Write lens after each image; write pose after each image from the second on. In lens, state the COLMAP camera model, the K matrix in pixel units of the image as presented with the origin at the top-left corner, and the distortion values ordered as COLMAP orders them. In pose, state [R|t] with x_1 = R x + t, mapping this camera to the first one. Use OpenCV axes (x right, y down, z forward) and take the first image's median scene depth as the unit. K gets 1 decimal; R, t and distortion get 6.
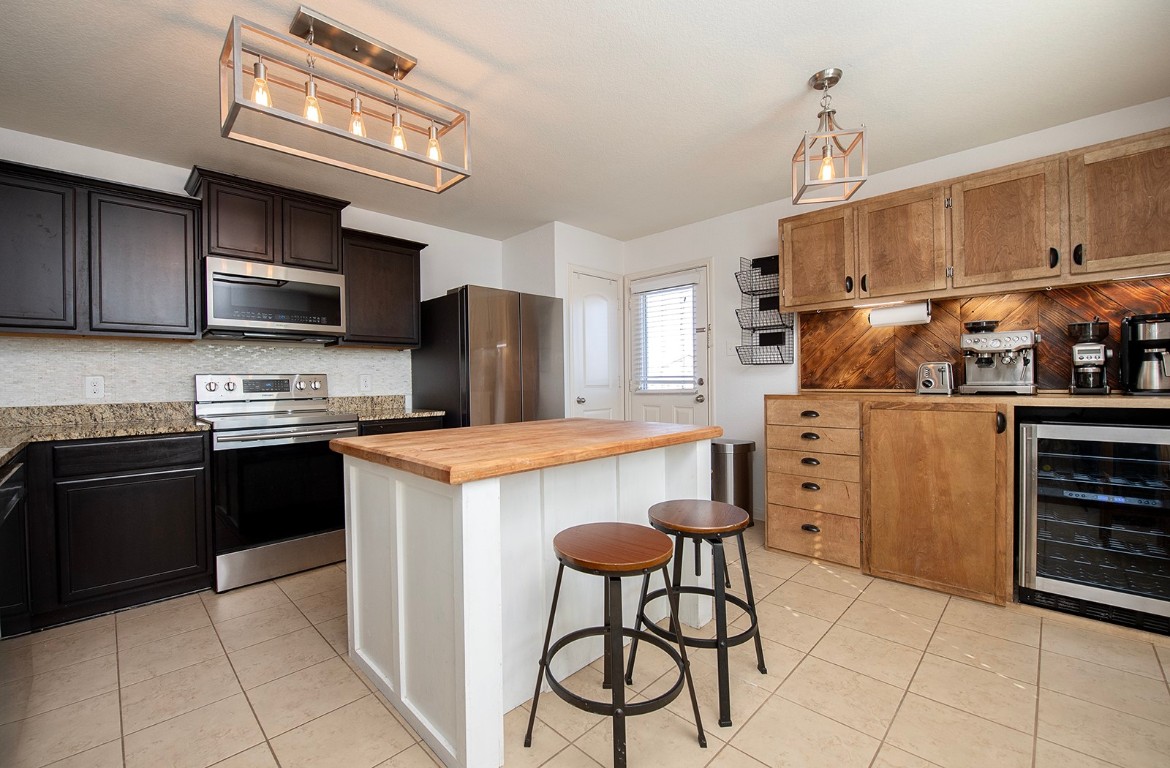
lens RADIAL K [[480.0, 0, 585.1], [0, 480.0, 382.5], [0, 0, 1]] dist [-0.029296, -0.000093]
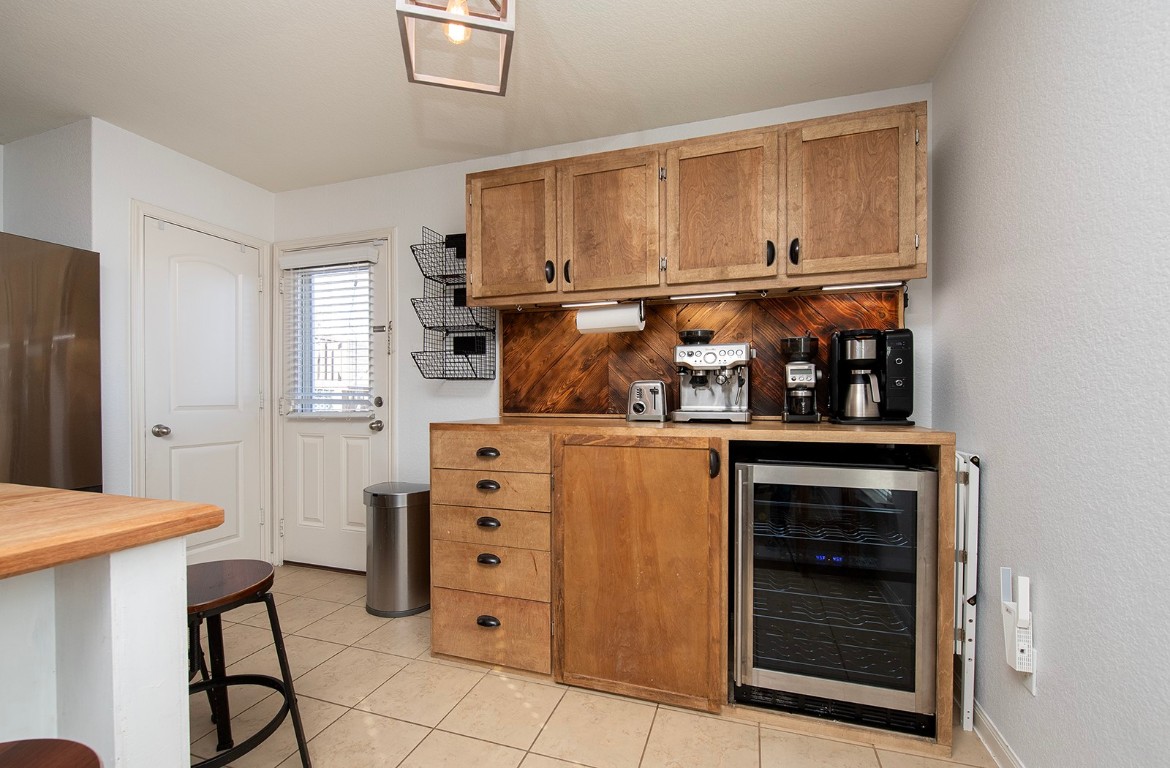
lens RADIAL K [[497.8, 0, 583.4], [0, 497.8, 395.8], [0, 0, 1]] dist [-0.022413, -0.000008]
pose [[0.896919, 0.013394, 0.441993, 0.308545], [-0.009303, 0.999891, -0.011423, -0.008019], [-0.442098, 0.006134, 0.896946, 0.338103]]
